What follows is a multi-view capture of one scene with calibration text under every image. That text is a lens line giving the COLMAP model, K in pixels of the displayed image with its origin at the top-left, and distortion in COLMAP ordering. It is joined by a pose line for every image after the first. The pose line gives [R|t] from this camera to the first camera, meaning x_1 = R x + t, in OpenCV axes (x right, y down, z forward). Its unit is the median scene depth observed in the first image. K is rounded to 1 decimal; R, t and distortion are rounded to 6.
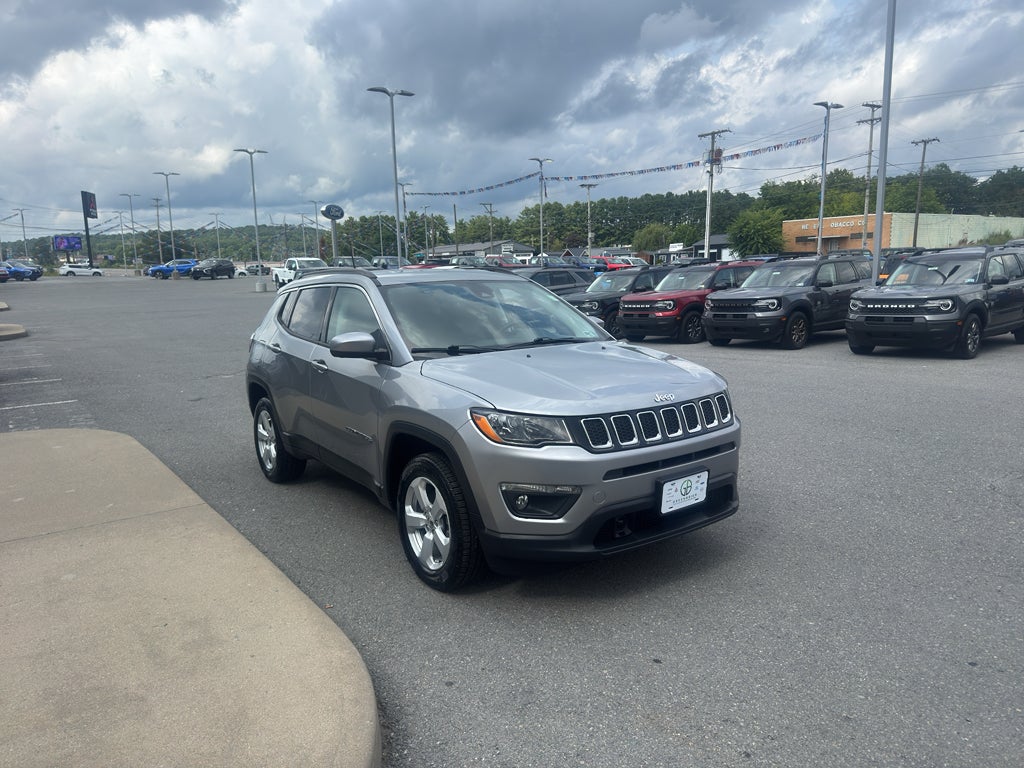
lens RADIAL K [[720.8, 0, 523.0], [0, 720.8, 393.9], [0, 0, 1]] dist [0.044977, -0.055059]
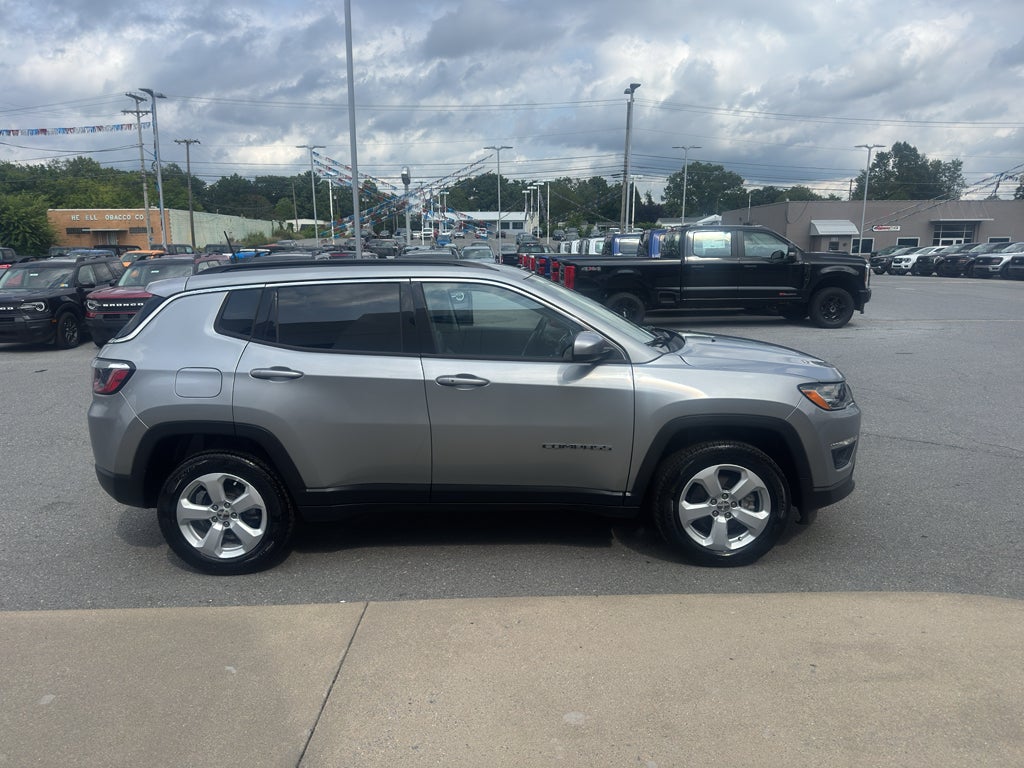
lens RADIAL K [[723.5, 0, 509.4], [0, 723.5, 395.1], [0, 0, 1]] dist [0.037006, -0.046091]
pose [[0.586490, -0.132143, 0.799104, -0.058168], [0.126359, 0.989449, 0.070880, -0.004850], [-0.800039, 0.059404, 0.597000, 0.031884]]
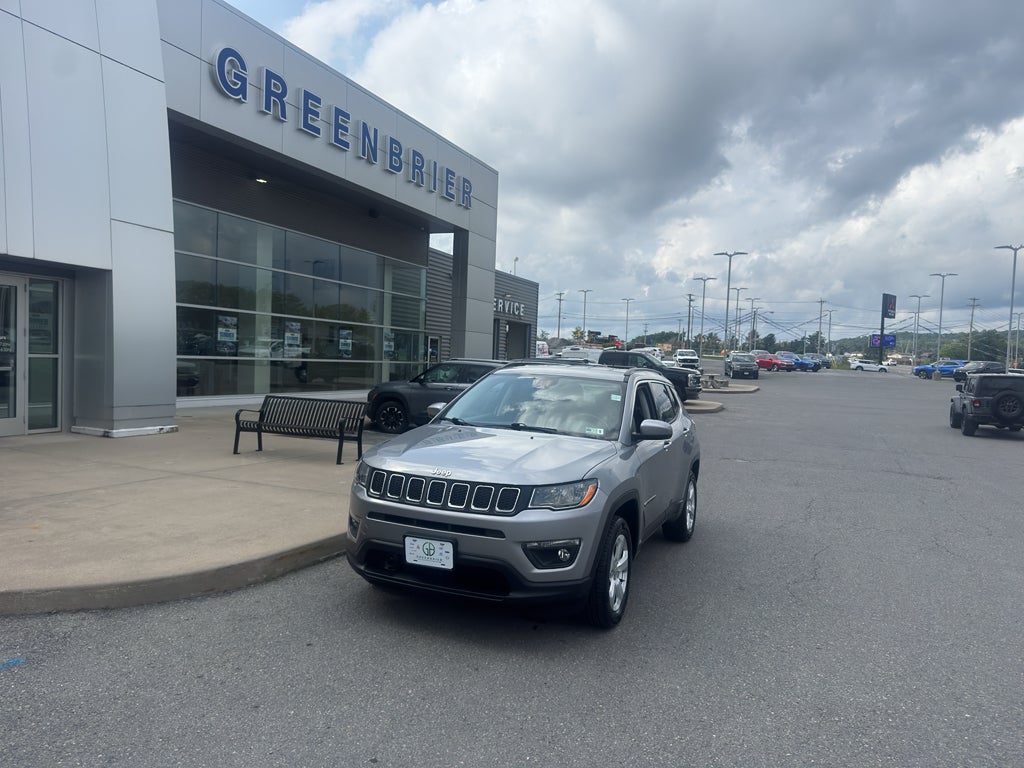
lens RADIAL K [[720.8, 0, 512.5], [0, 720.8, 397.7], [0, 0, 1]] dist [0.044977, -0.055059]
pose [[0.497439, 0.093289, -0.862468, 0.062669], [-0.202378, 0.979248, -0.010804, -0.006294], [0.843562, 0.179918, 0.505996, 0.022427]]
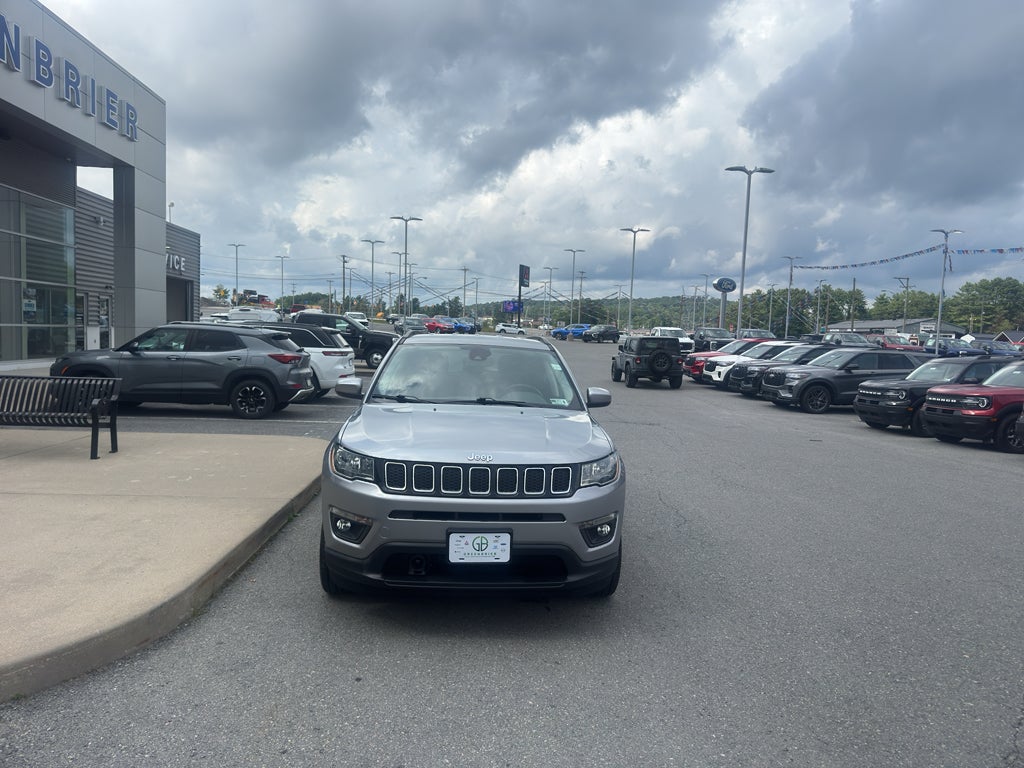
lens RADIAL K [[720.8, 0, 523.8], [0, 720.8, 400.0], [0, 0, 1]] dist [0.044977, -0.055059]
pose [[0.850425, 0.105391, -0.515432, 0.038858], [-0.149985, 0.987640, -0.045520, -0.001999], [0.504263, 0.116019, 0.855721, 0.004535]]
